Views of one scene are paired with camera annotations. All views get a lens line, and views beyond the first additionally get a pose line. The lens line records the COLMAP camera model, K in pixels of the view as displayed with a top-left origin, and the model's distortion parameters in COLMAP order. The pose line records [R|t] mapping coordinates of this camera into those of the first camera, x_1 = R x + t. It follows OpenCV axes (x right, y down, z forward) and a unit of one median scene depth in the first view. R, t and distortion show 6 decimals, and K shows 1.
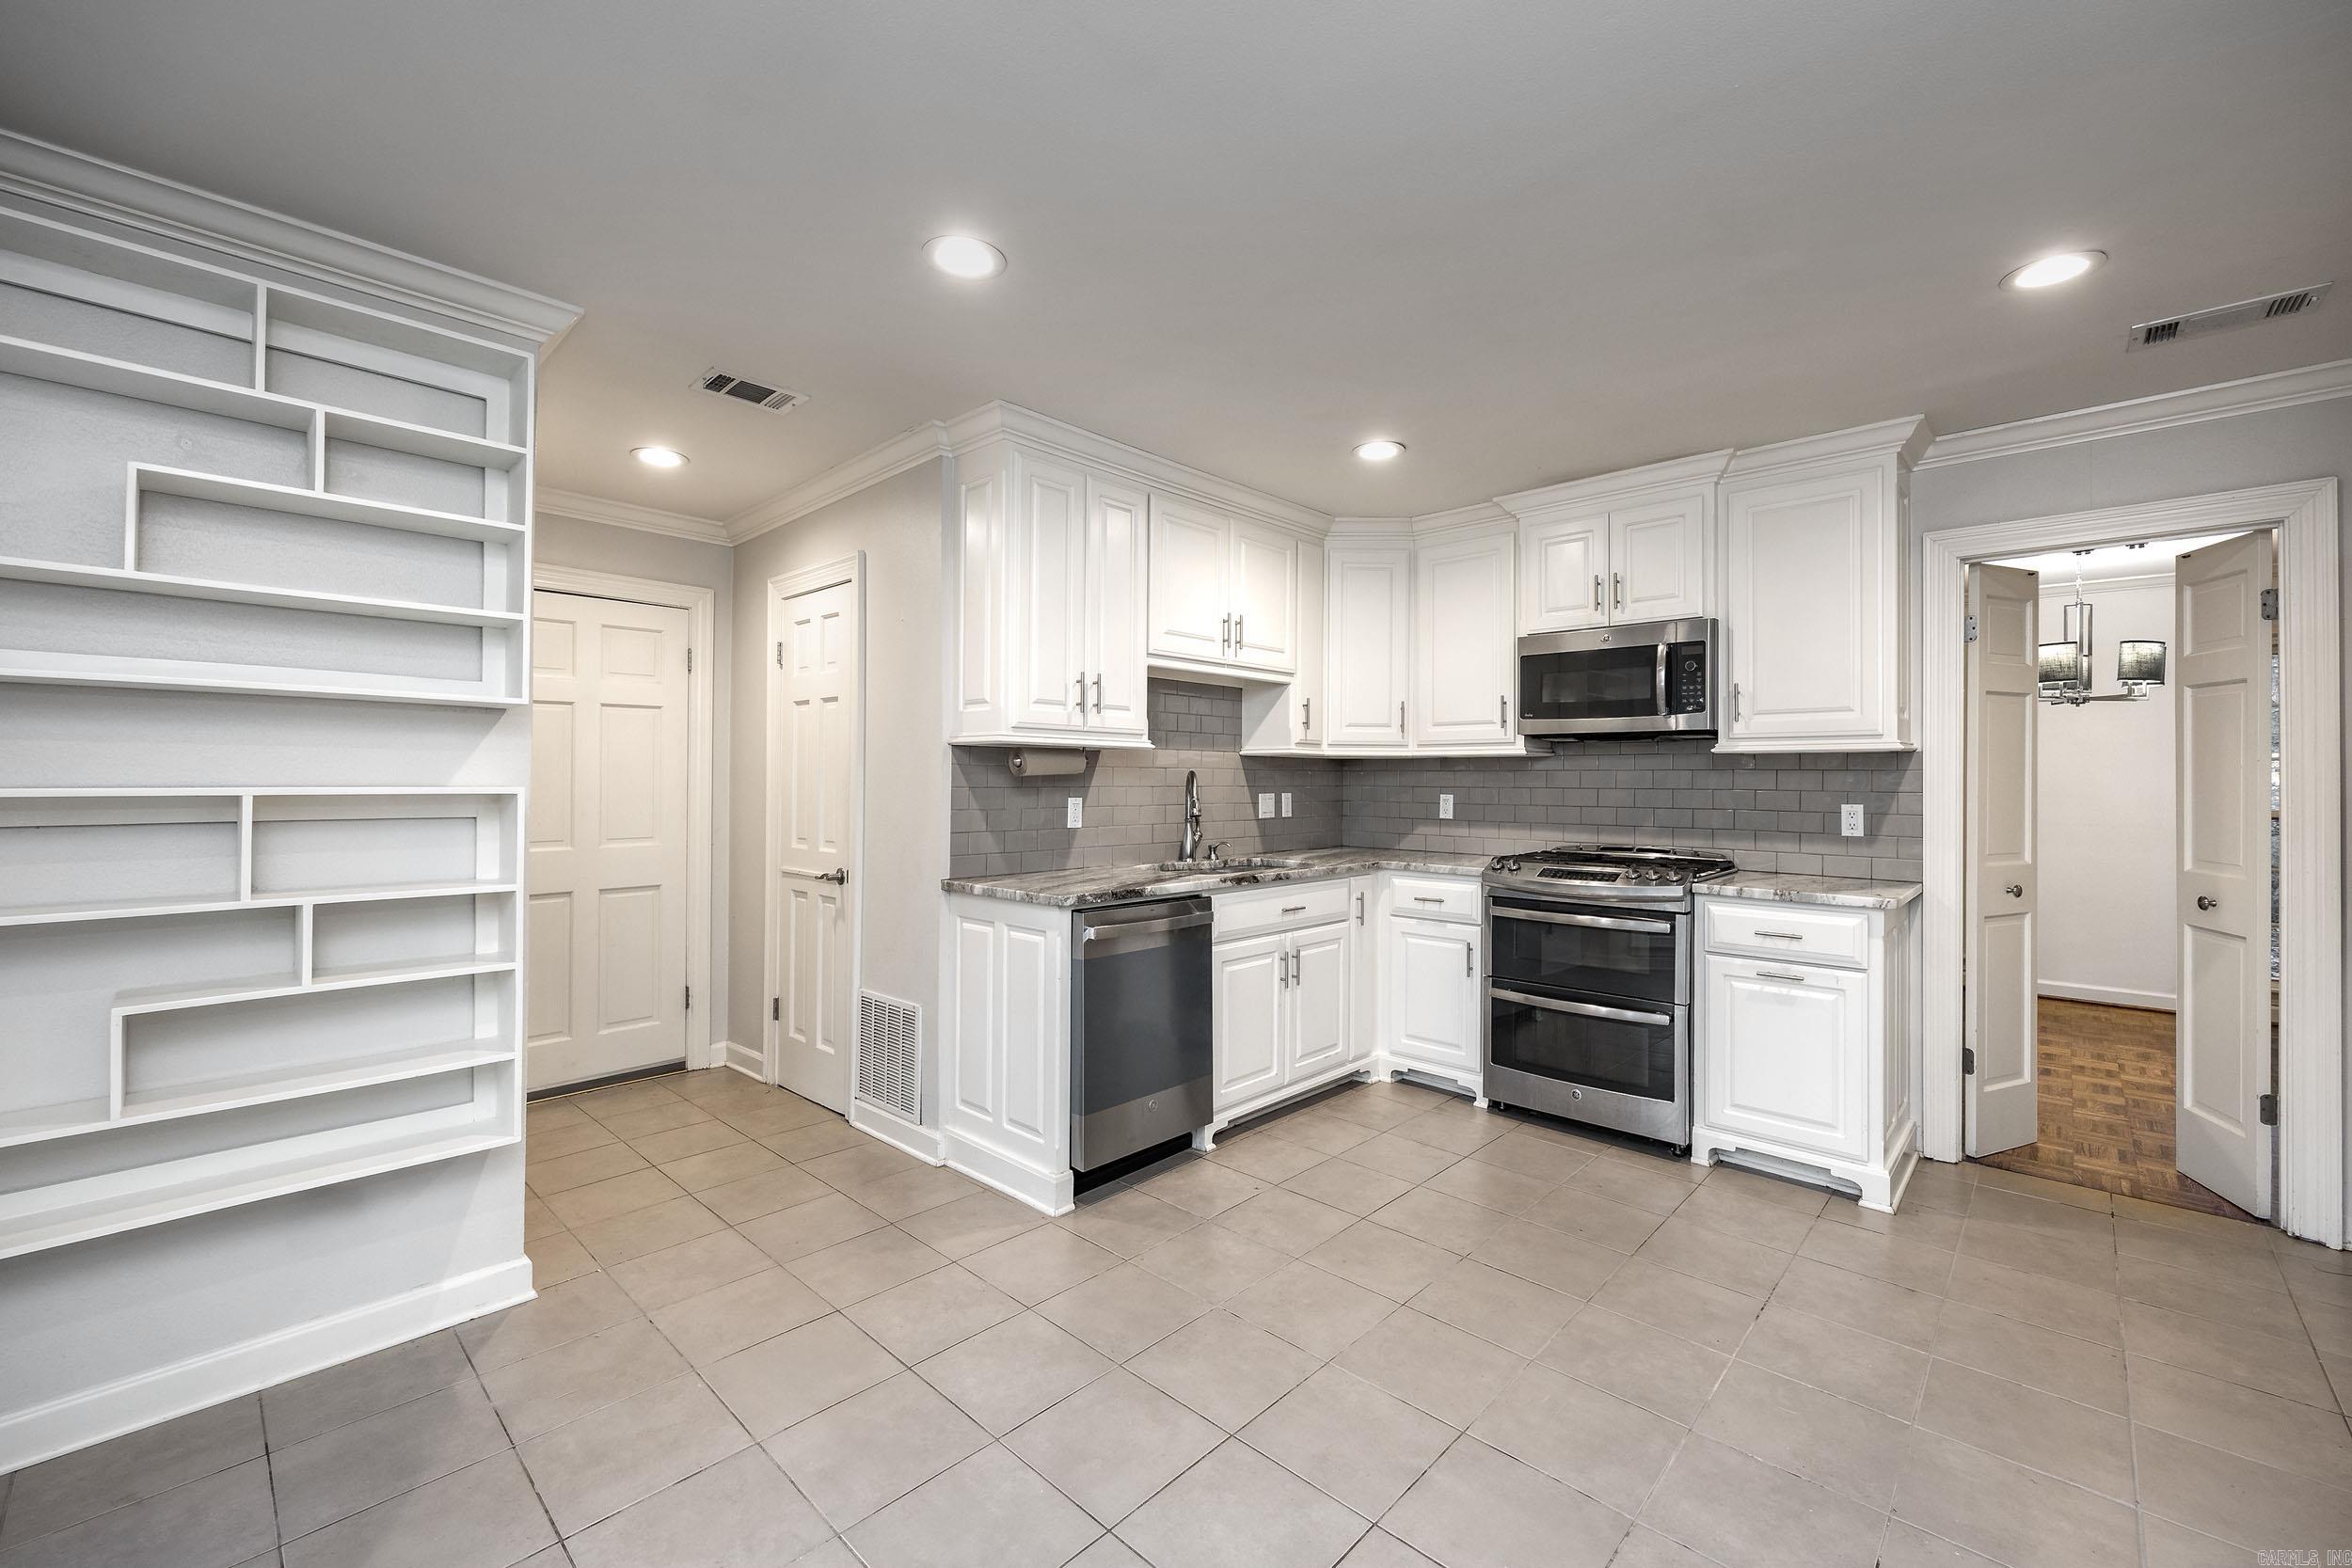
lens RADIAL K [[959.3, 0, 1191.7], [0, 959.3, 779.3], [0, 0, 1]] dist [0.001533, 0.000285]
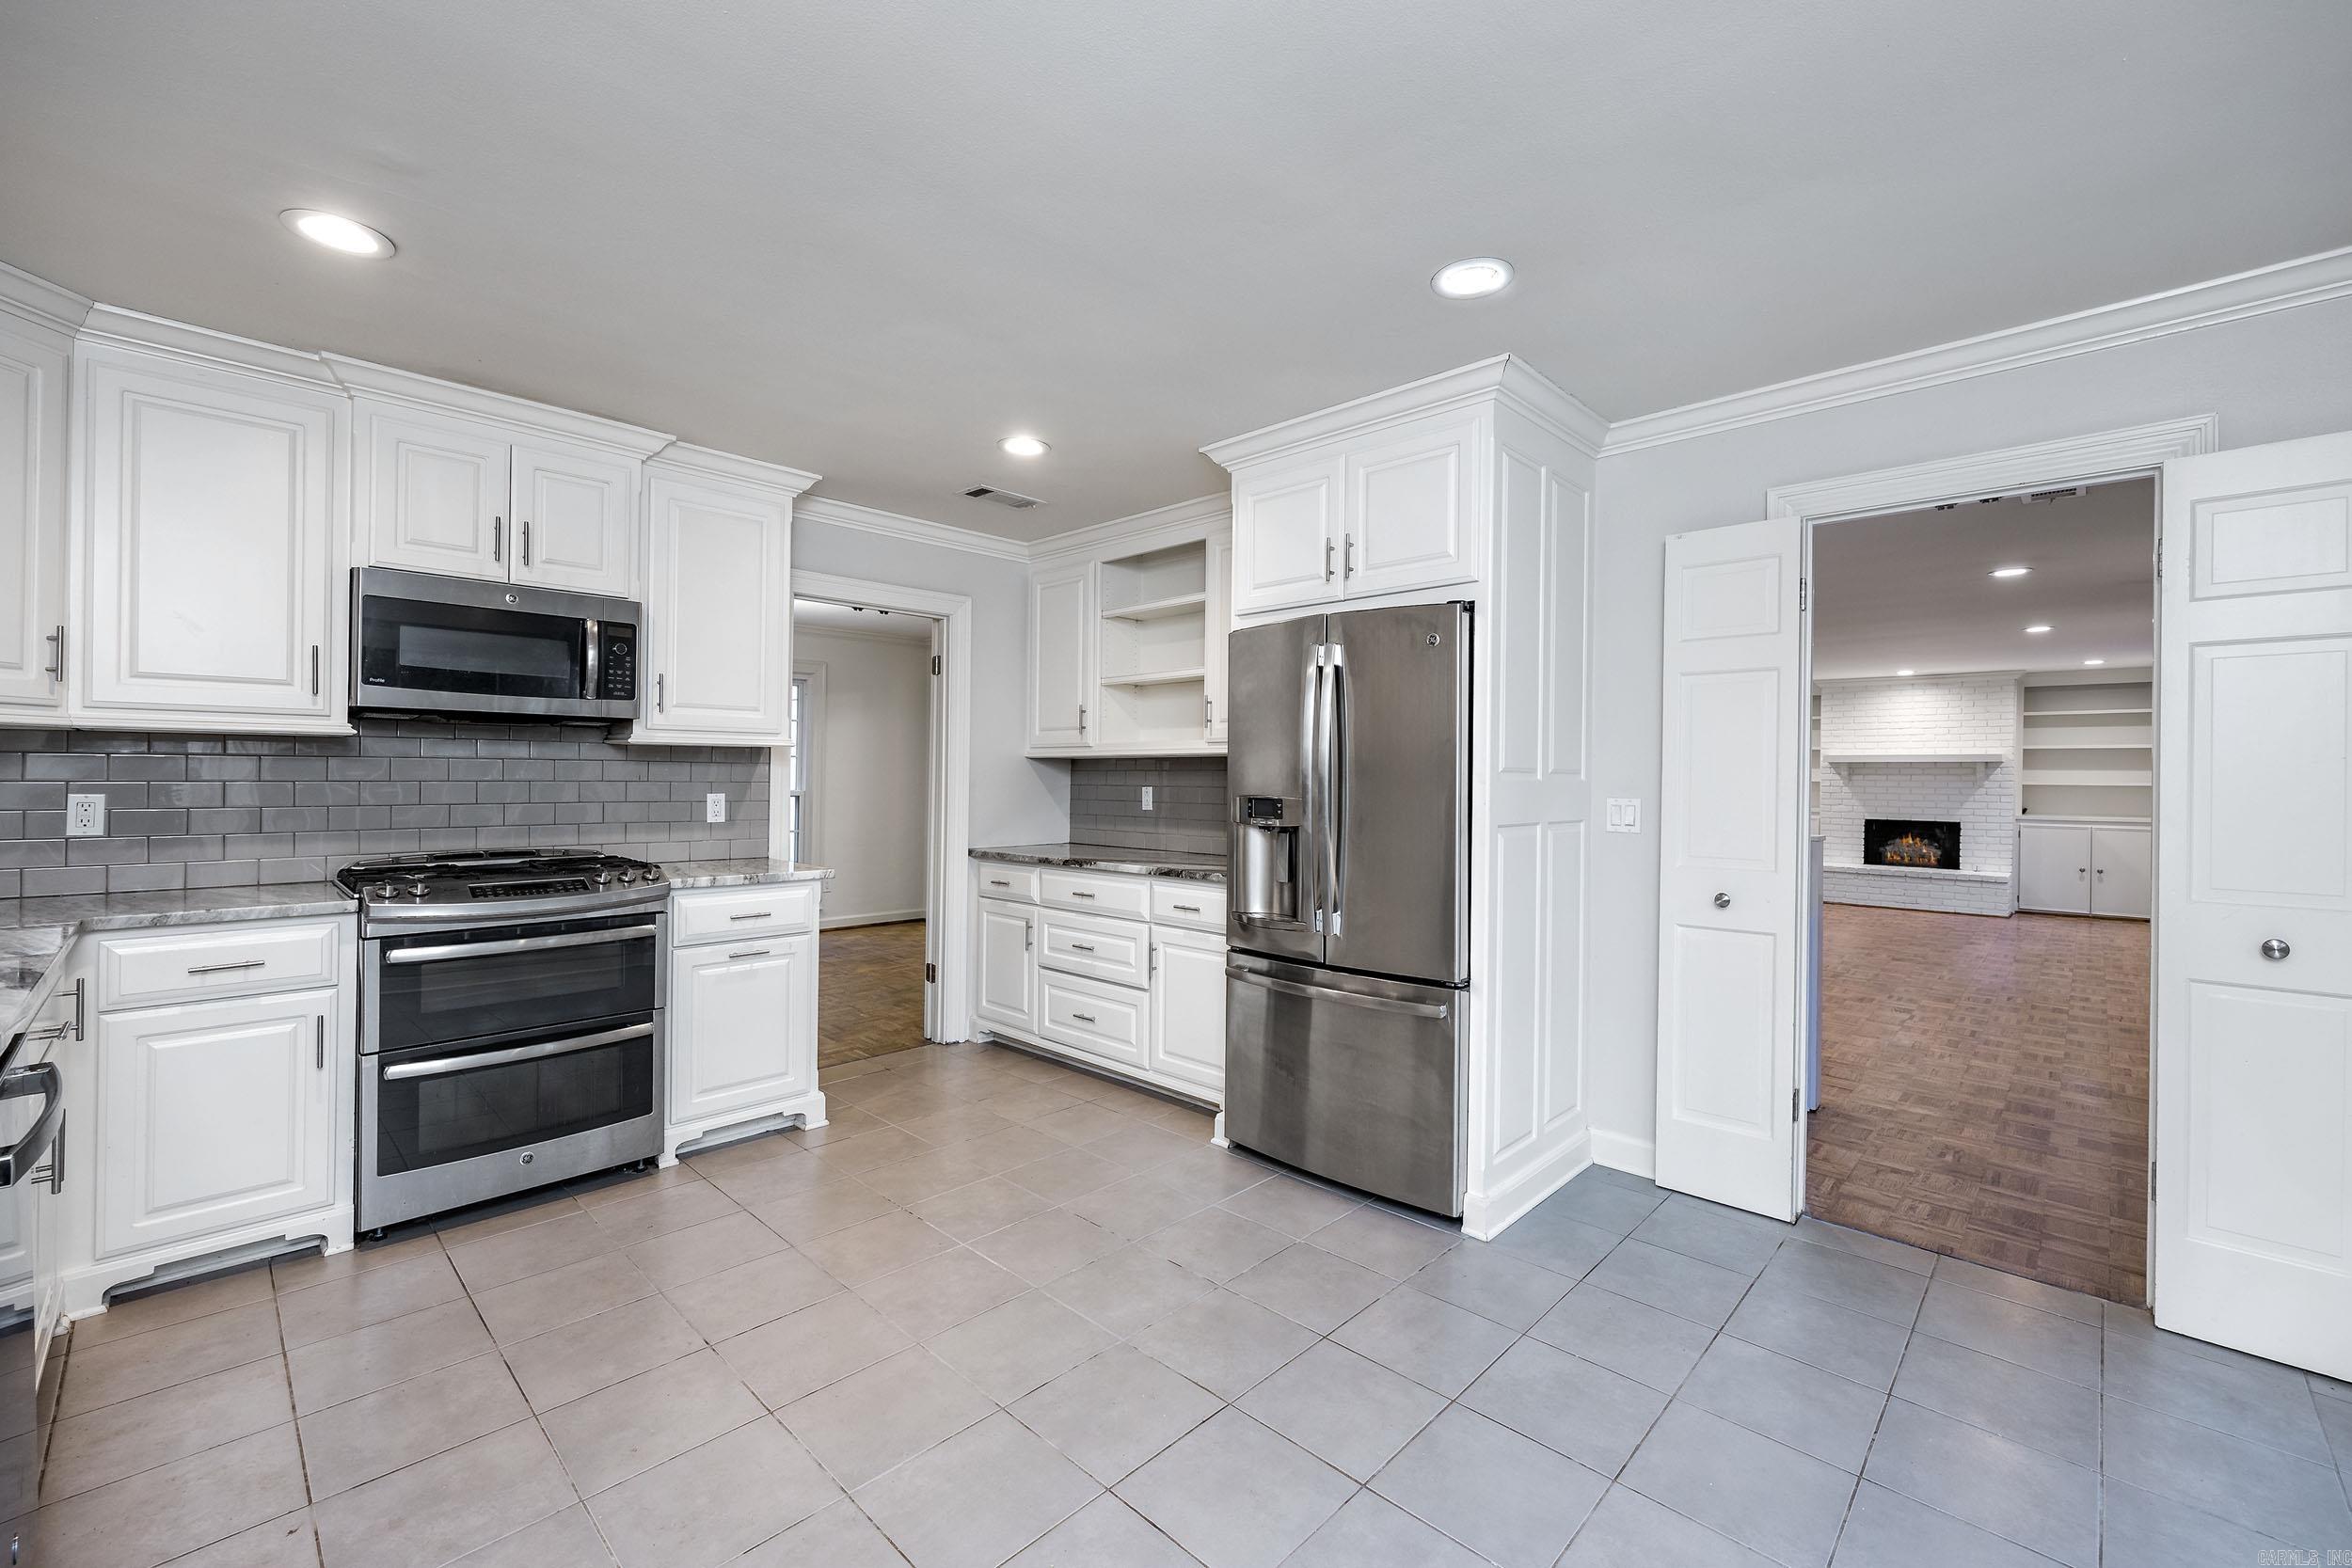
lens RADIAL K [[959.3, 0, 1185.6], [0, 959.3, 786.0], [0, 0, 1]] dist [0.001533, 0.000285]
pose [[0.012308, -0.013775, 0.999829, -0.407891], [-0.005541, 0.999889, 0.013844, -0.001021], [-0.999909, -0.005710, 0.012231, 0.441890]]
